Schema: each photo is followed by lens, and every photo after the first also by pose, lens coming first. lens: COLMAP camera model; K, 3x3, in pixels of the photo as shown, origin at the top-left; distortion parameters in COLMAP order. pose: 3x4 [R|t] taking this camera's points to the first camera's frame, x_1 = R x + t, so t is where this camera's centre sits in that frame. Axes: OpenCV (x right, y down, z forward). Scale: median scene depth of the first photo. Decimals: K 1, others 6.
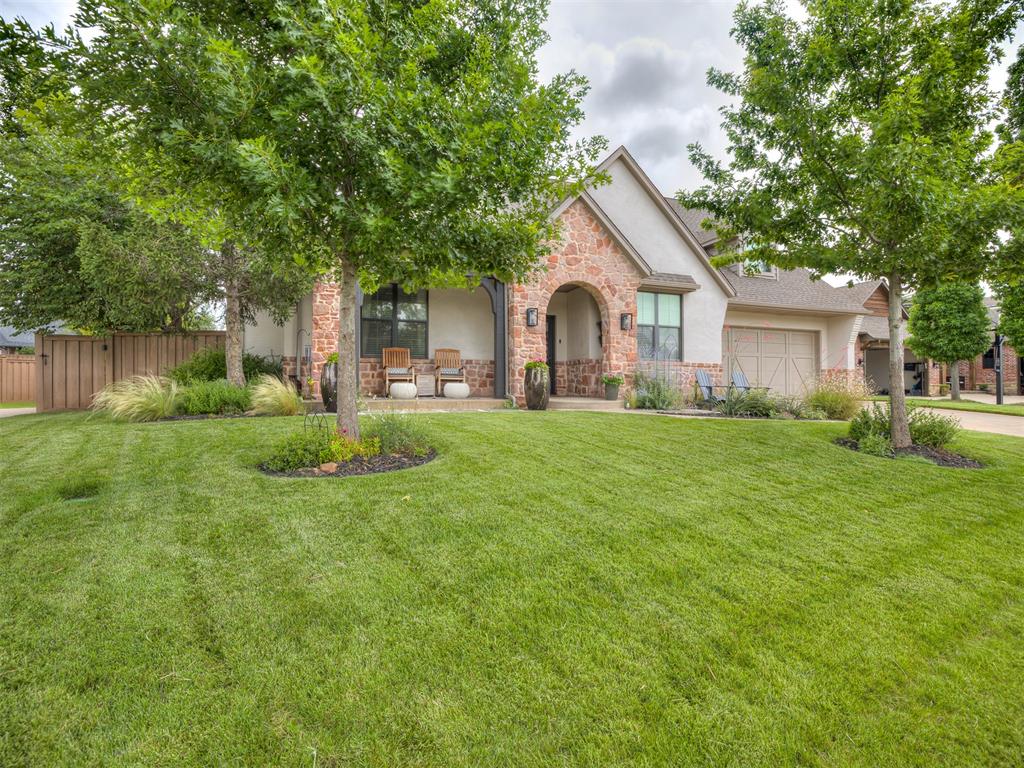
lens RADIAL K [[457.1, 0, 511.0], [0, 457.1, 368.7], [0, 0, 1]] dist [-0.000594, 0.000107]
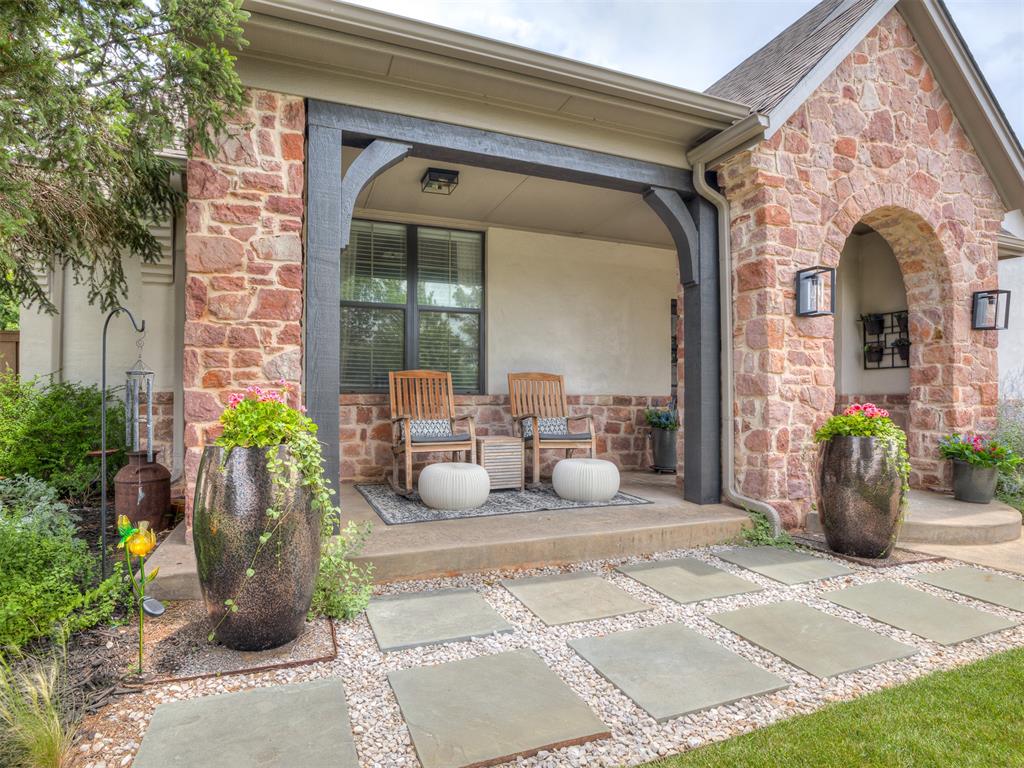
lens RADIAL K [[464.4, 0, 512.0], [0, 464.4, 384.0], [0, 0, 1]] dist [0.000070, 0.000148]
pose [[0.996544, -0.002217, 0.083032, -0.220305], [0.001922, 0.999992, 0.003625, -0.037935], [-0.083039, -0.003453, 0.996540, 0.611397]]
